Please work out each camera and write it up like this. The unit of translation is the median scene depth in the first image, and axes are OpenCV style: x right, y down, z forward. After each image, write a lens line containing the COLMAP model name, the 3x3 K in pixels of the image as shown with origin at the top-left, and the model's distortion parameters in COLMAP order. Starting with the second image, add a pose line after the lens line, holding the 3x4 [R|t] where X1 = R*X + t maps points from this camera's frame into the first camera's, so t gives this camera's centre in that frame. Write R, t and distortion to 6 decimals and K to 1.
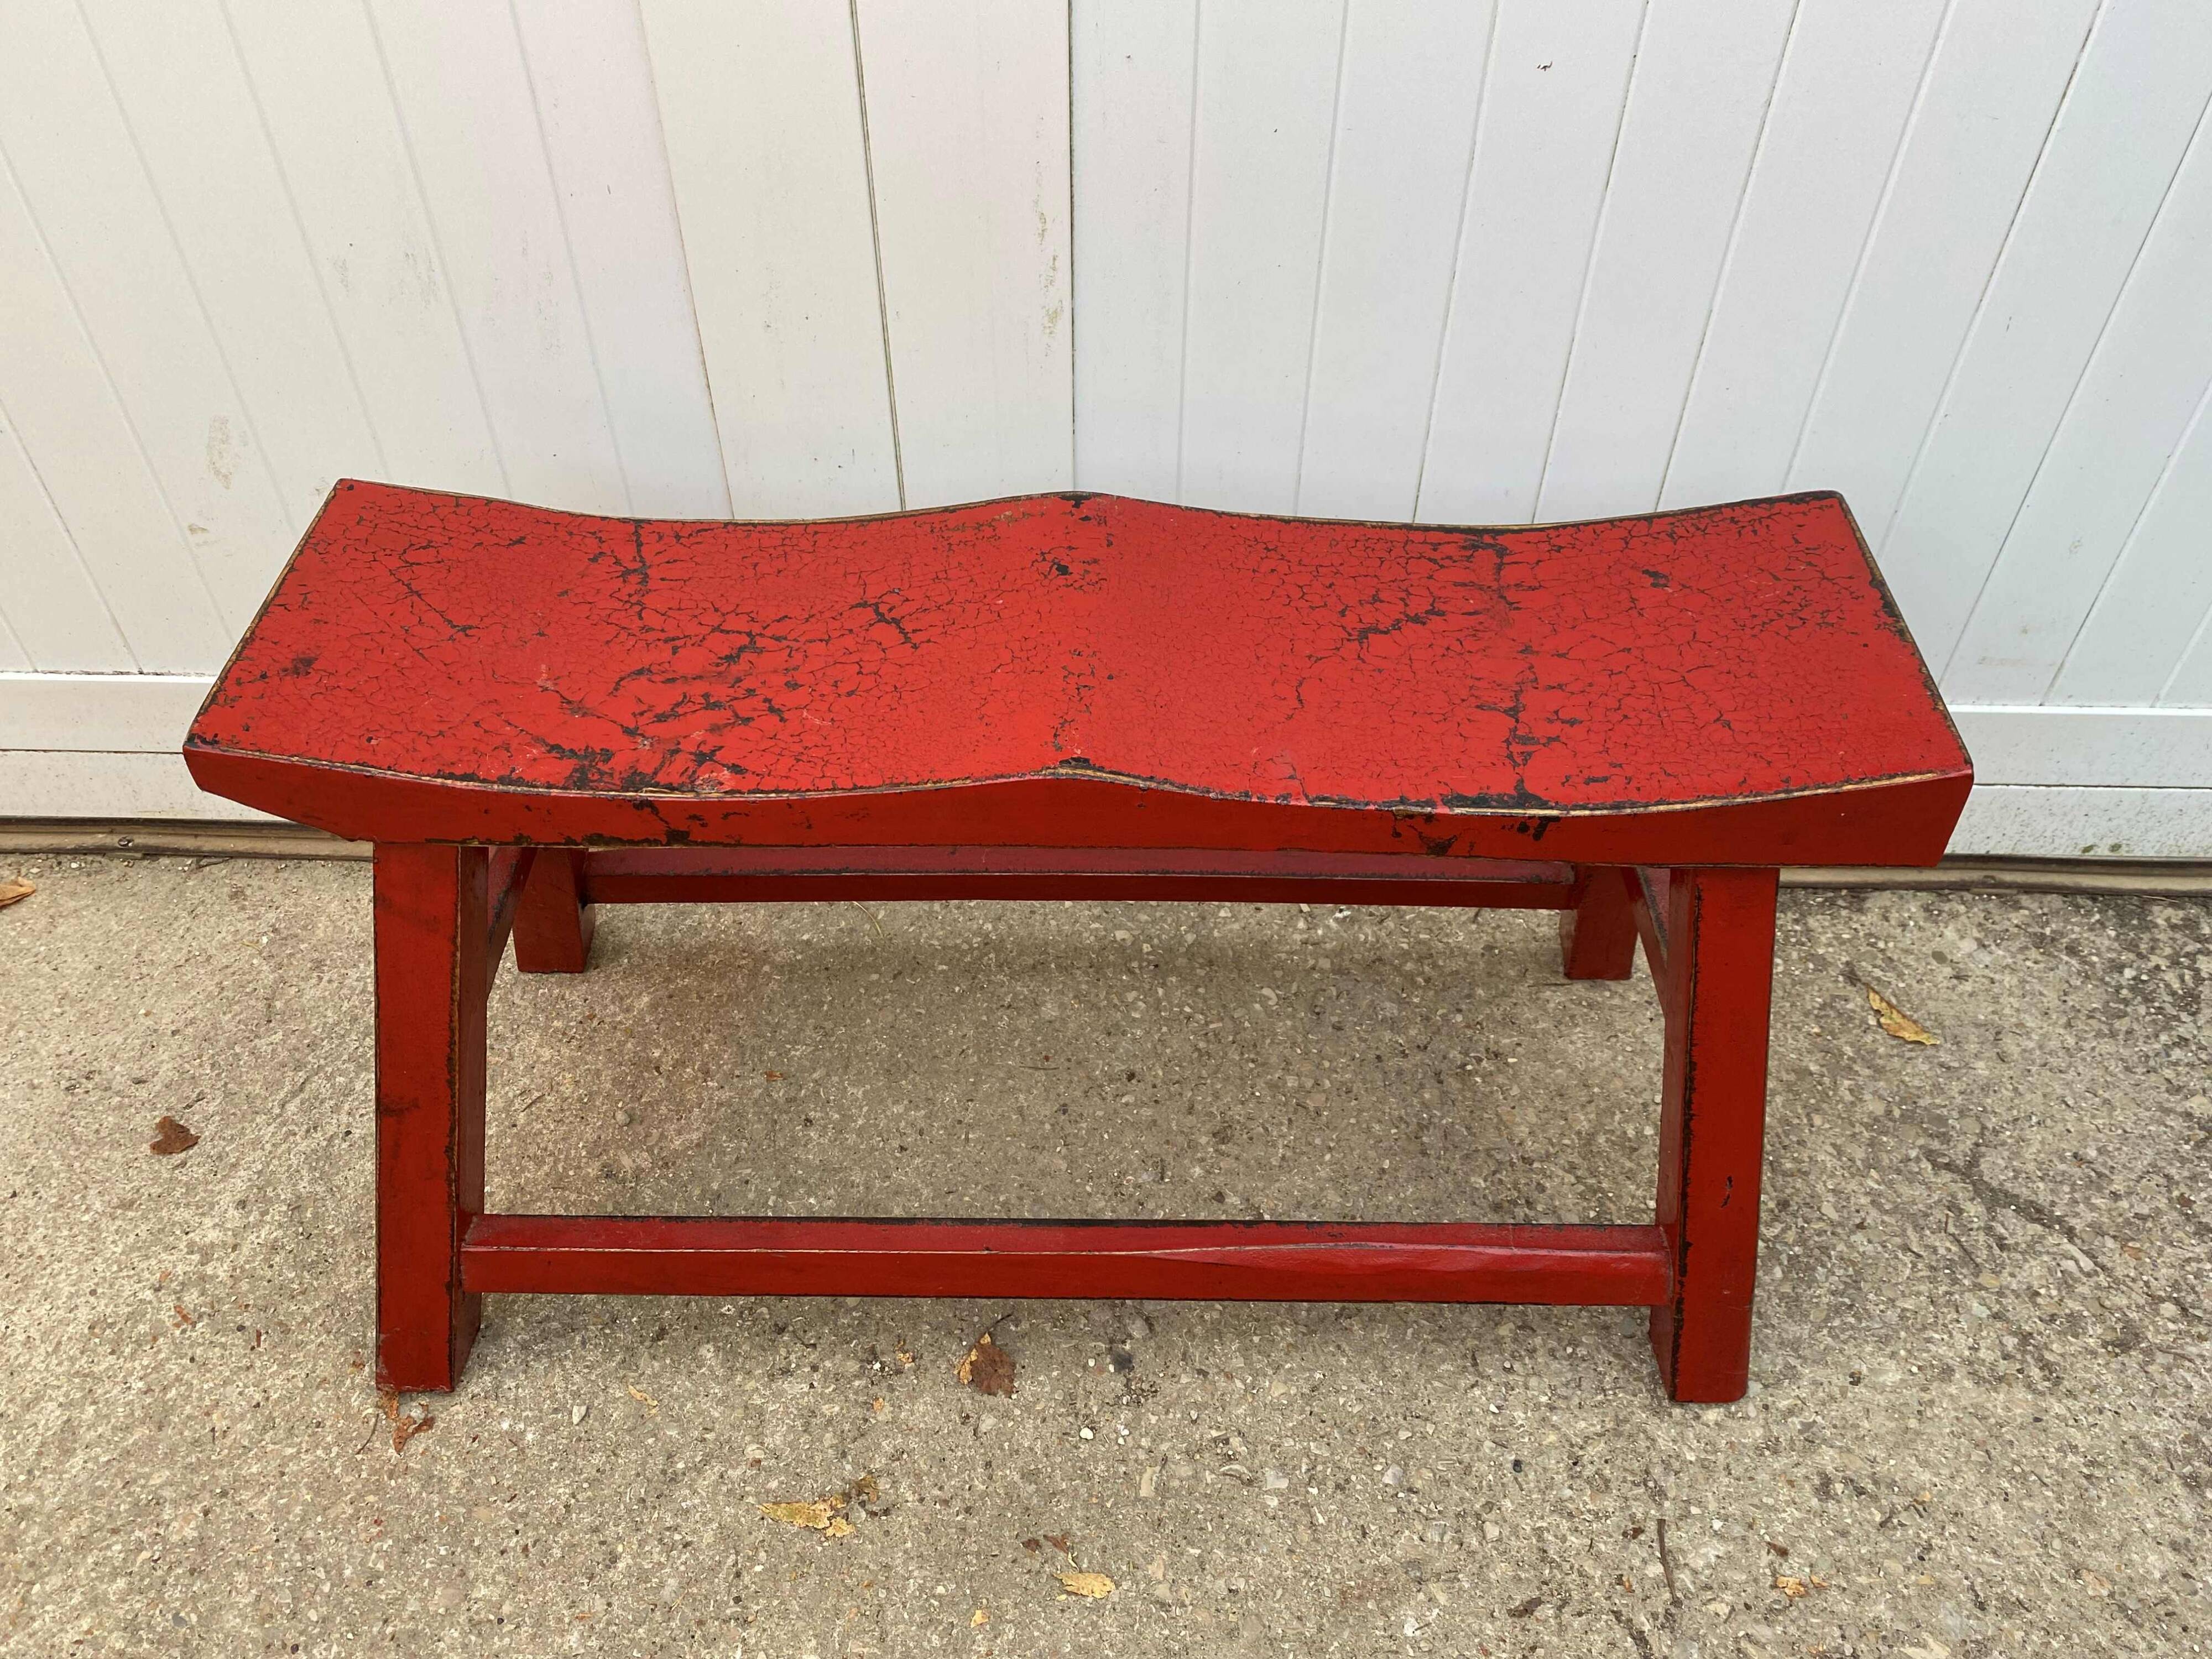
lens RADIAL K [[1698.1, 0, 1103.1], [0, 1698.1, 821.1], [0, 0, 1]] dist [0.017083, -0.011775]
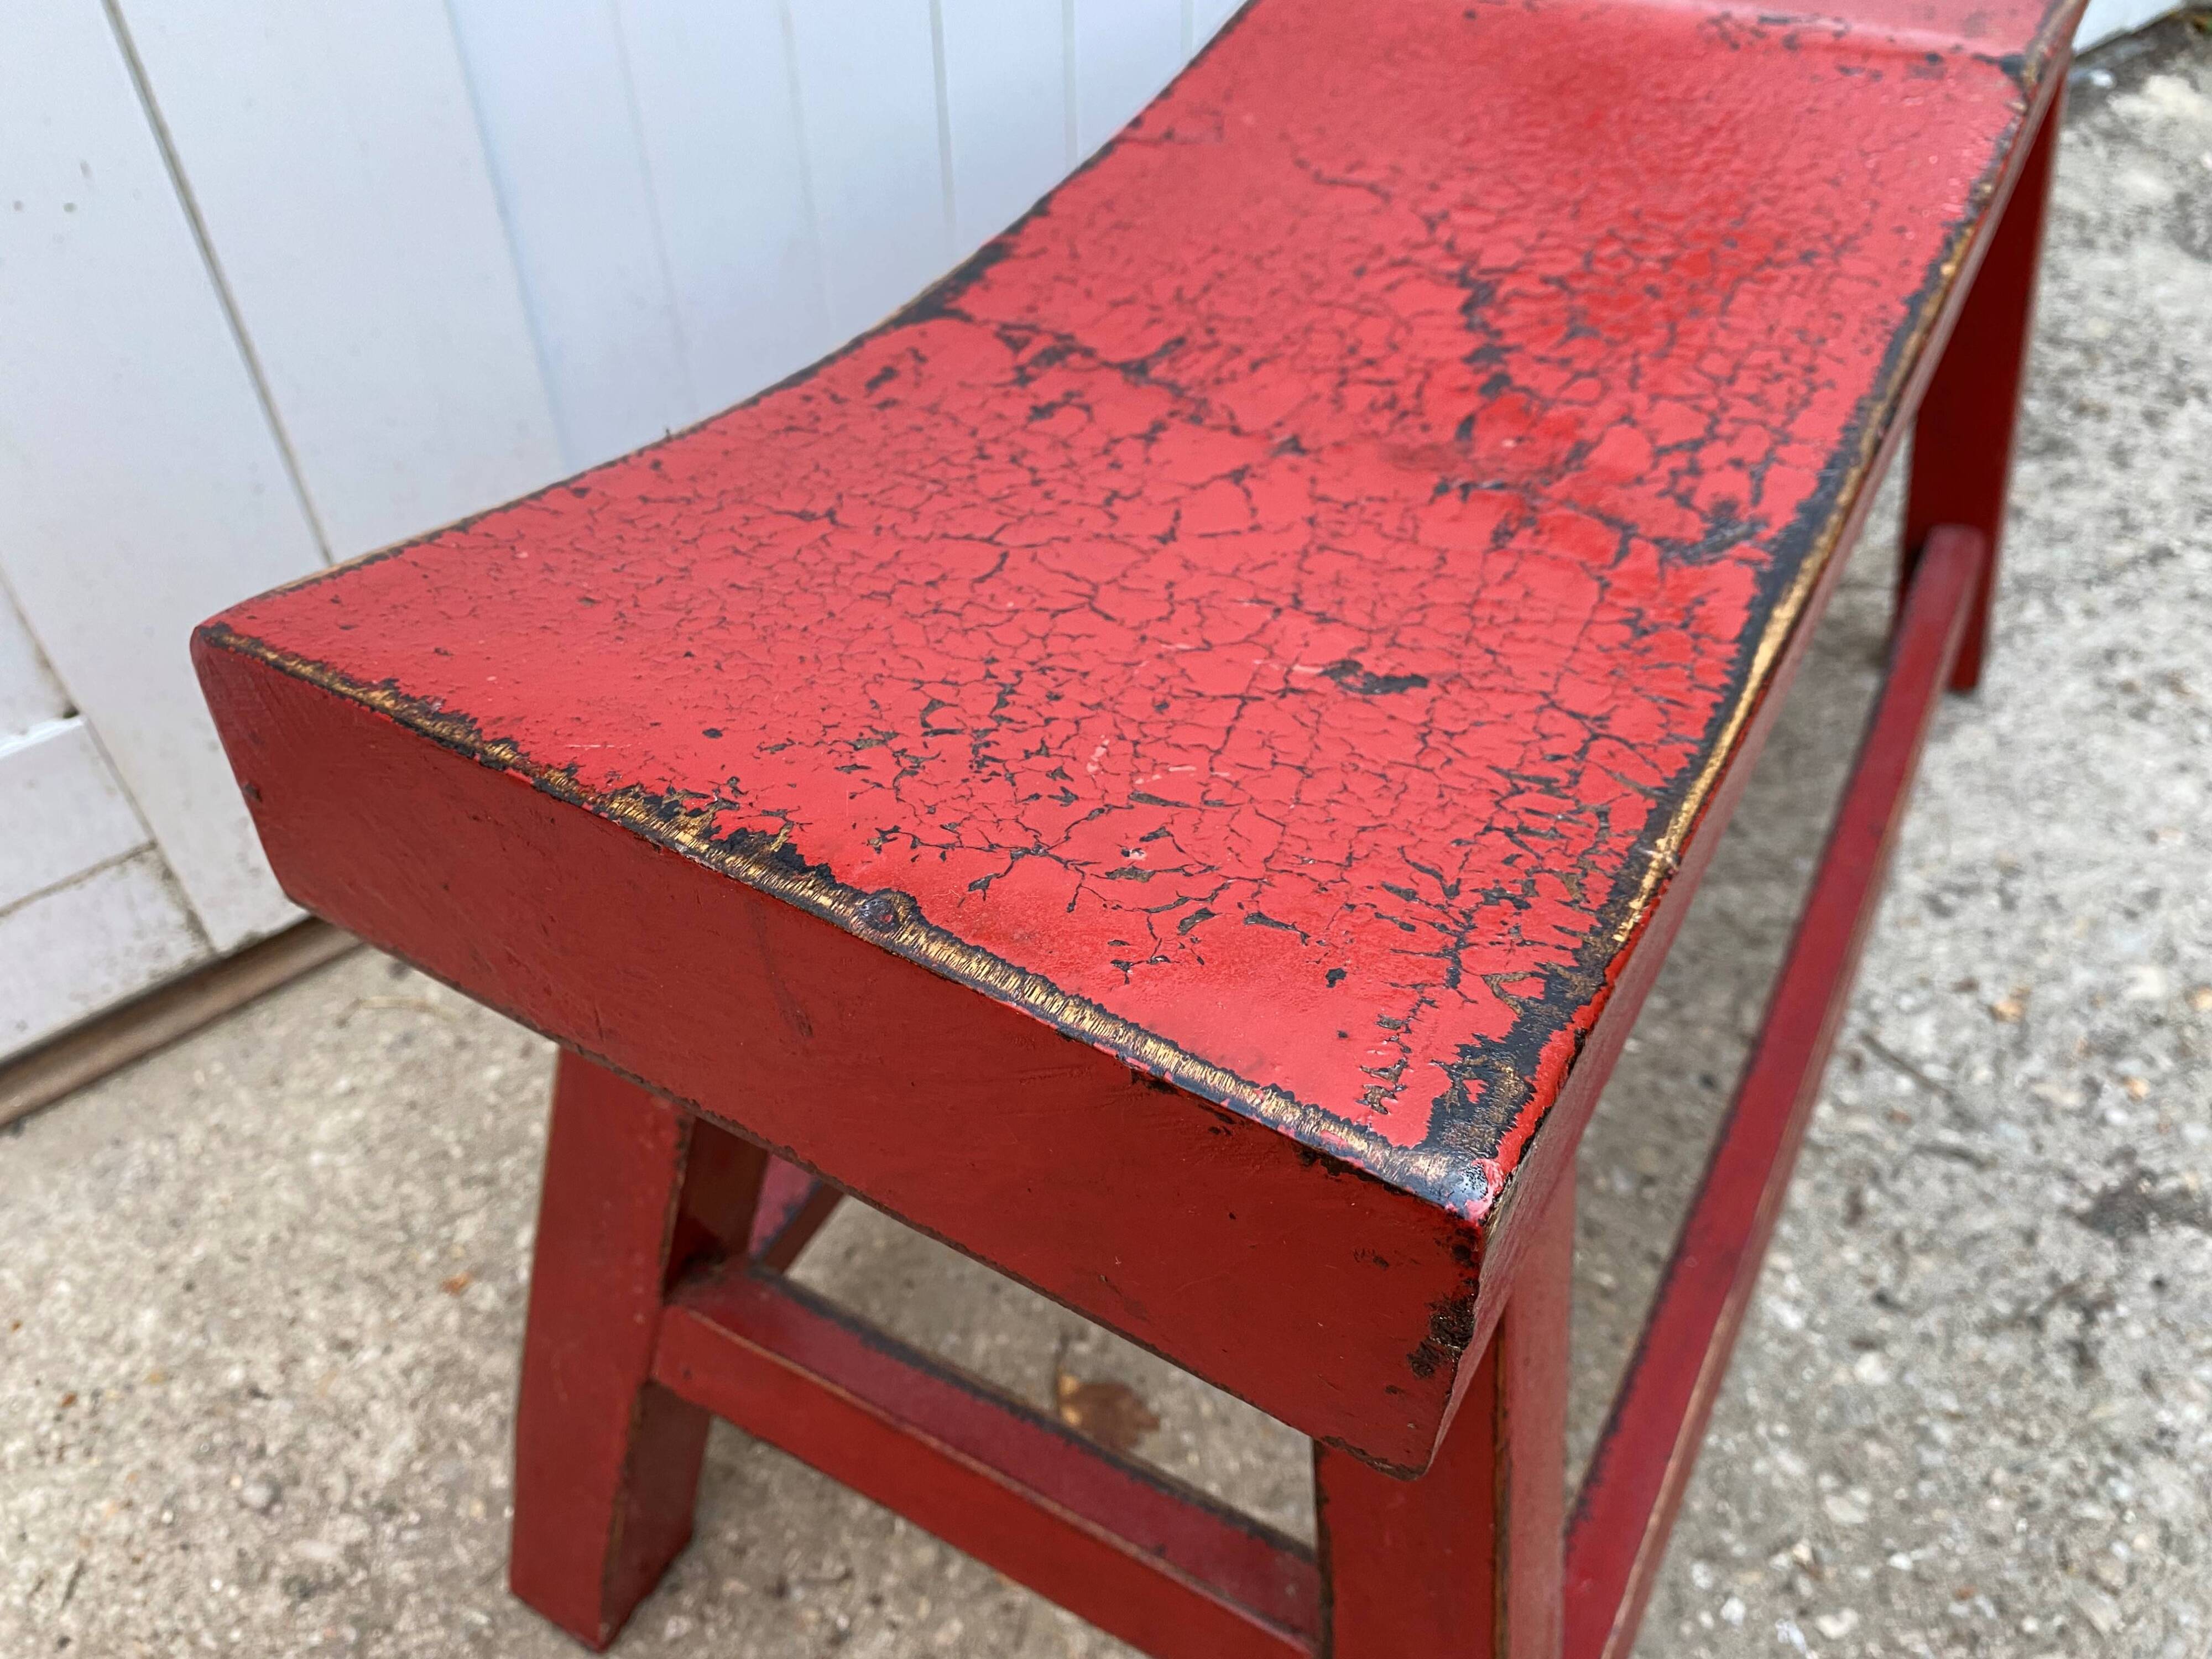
lens RADIAL K [[1698.1, 0, 1089.1], [0, 1698.1, 834.3], [0, 0, 1]] dist [0.017083, -0.011775]
pose [[0.756265, -0.467507, 0.457712, -0.260928], [0.473462, 0.873882, 0.110293, 0.061852], [-0.451549, 0.133299, 0.882233, 0.418914]]
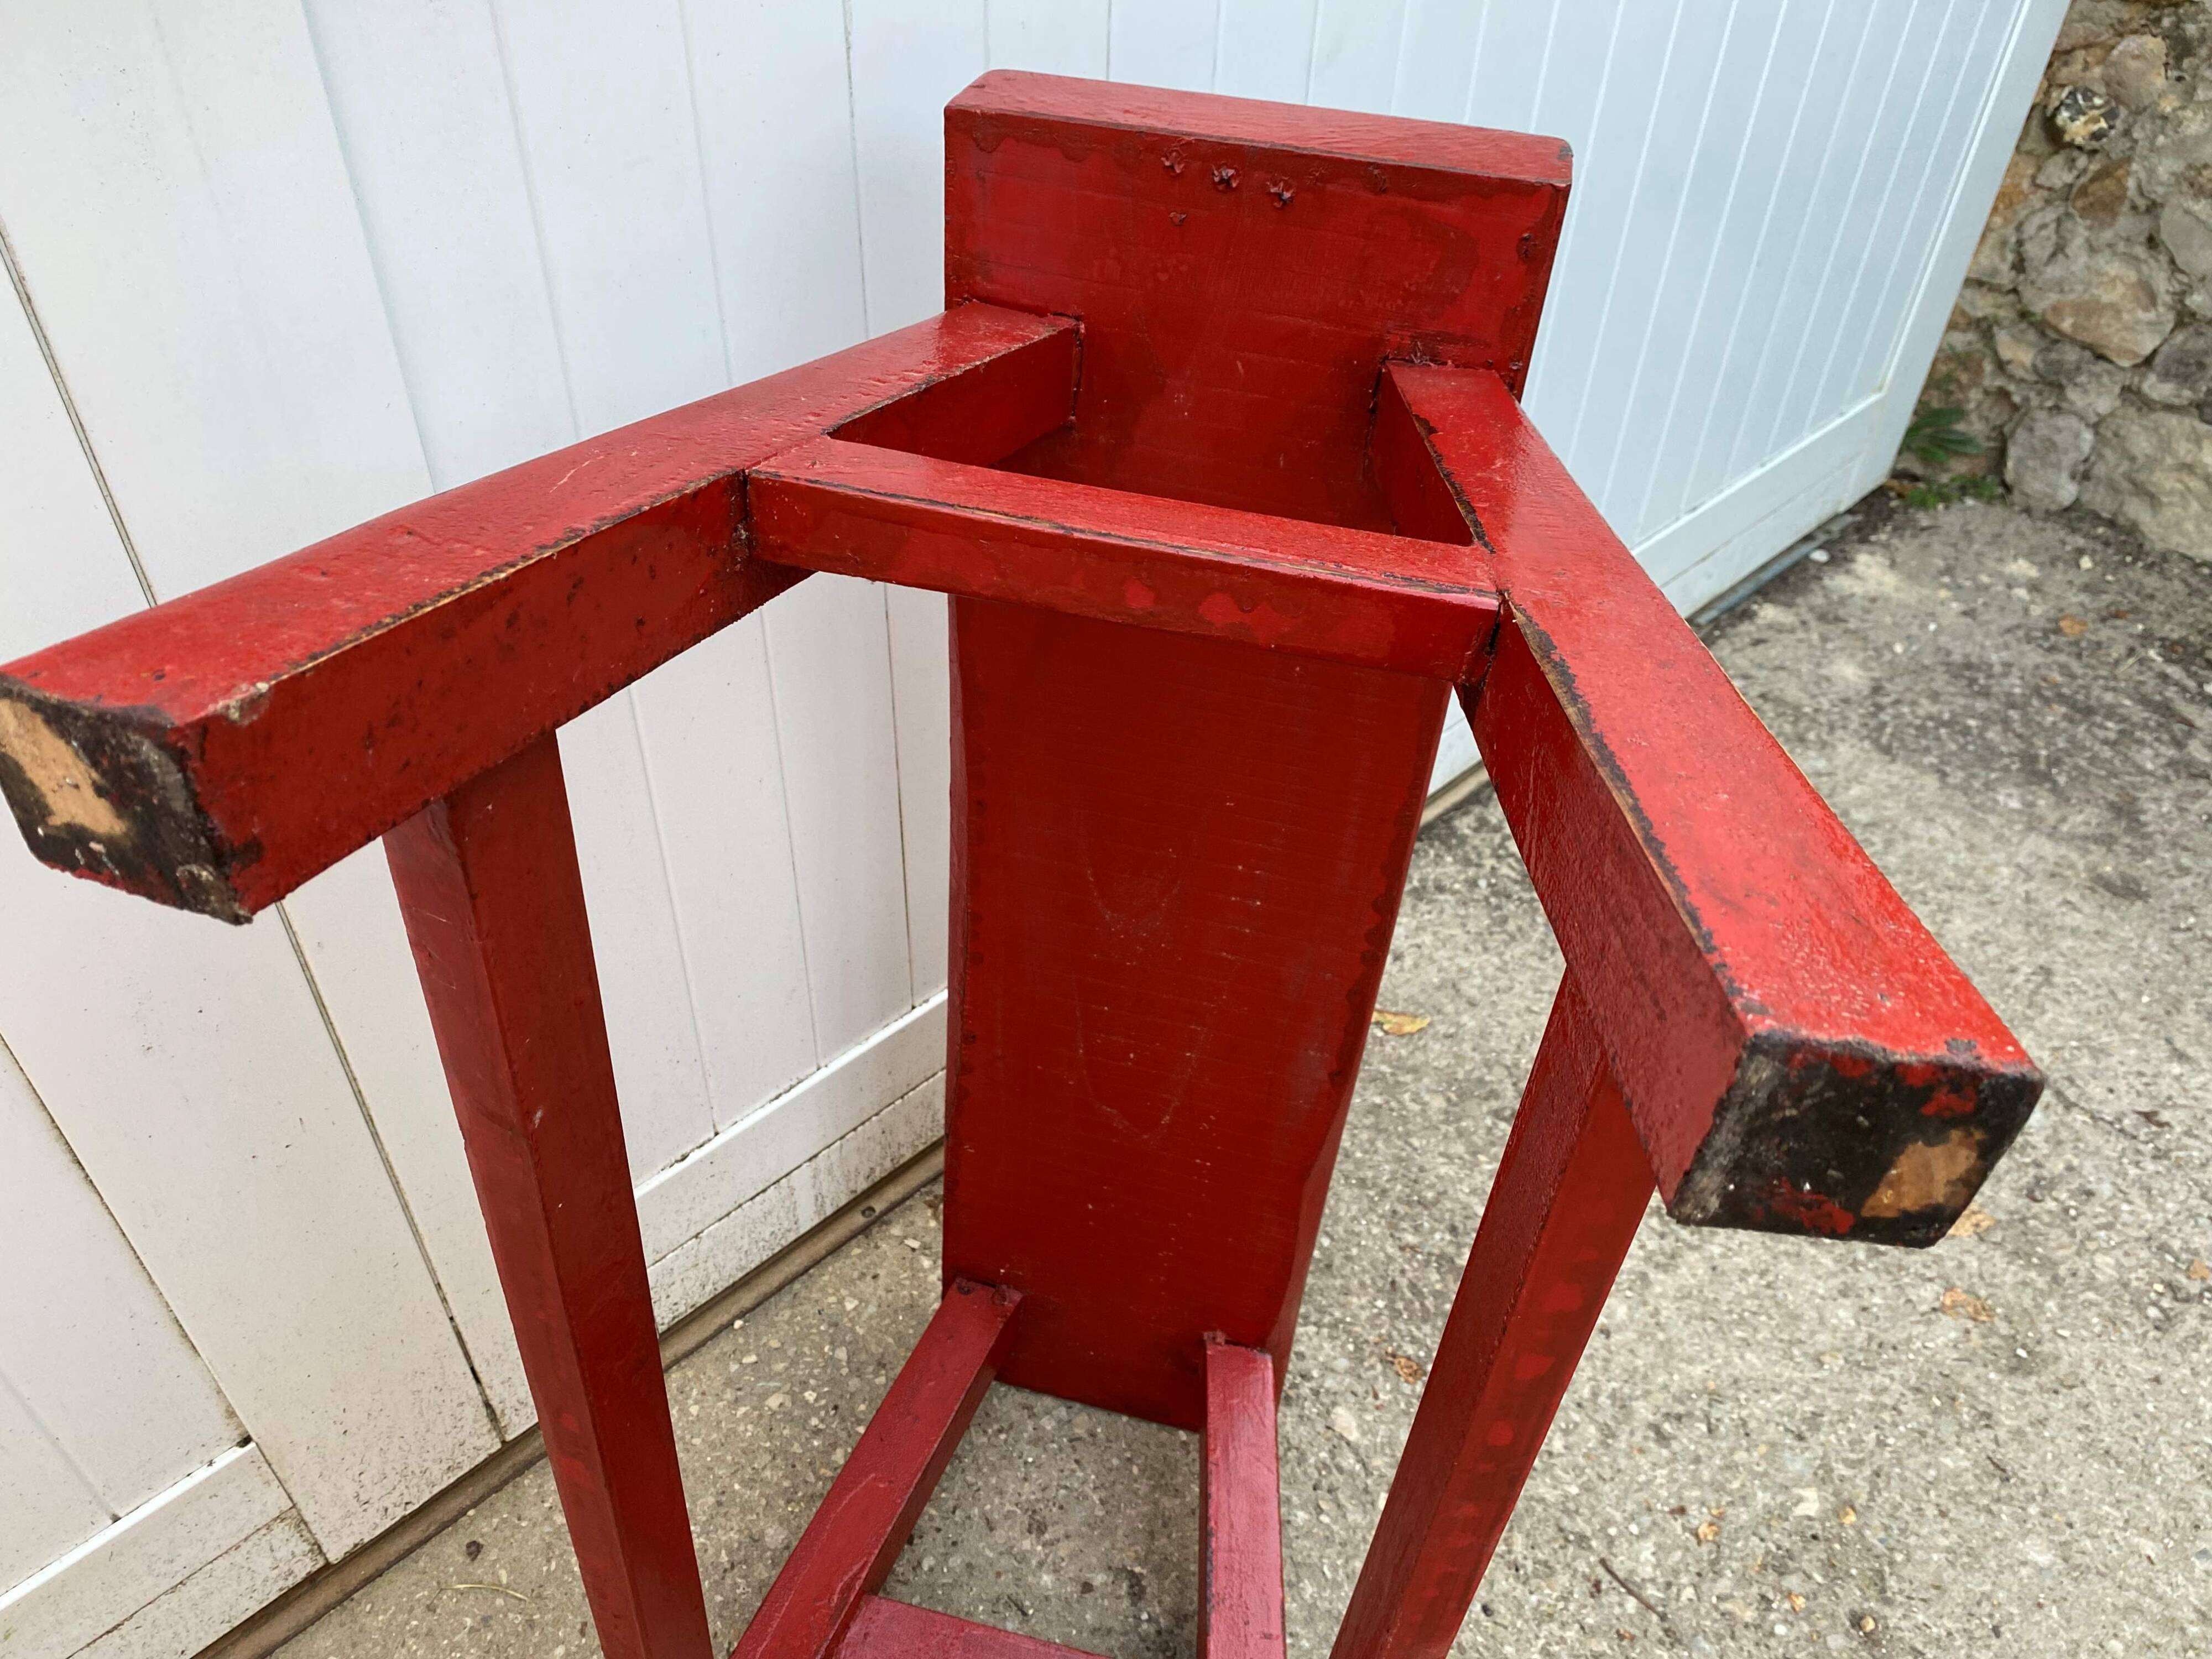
lens RADIAL K [[1698.1, 0, 1109.9], [0, 1698.1, 834.6], [0, 0, 1]] dist [0.017083, -0.011775]
pose [[0.706657, -0.462484, 0.535486, -0.246176], [0.475403, 0.870874, 0.124782, -0.260458], [-0.524050, 0.166394, 0.835275, 0.174789]]
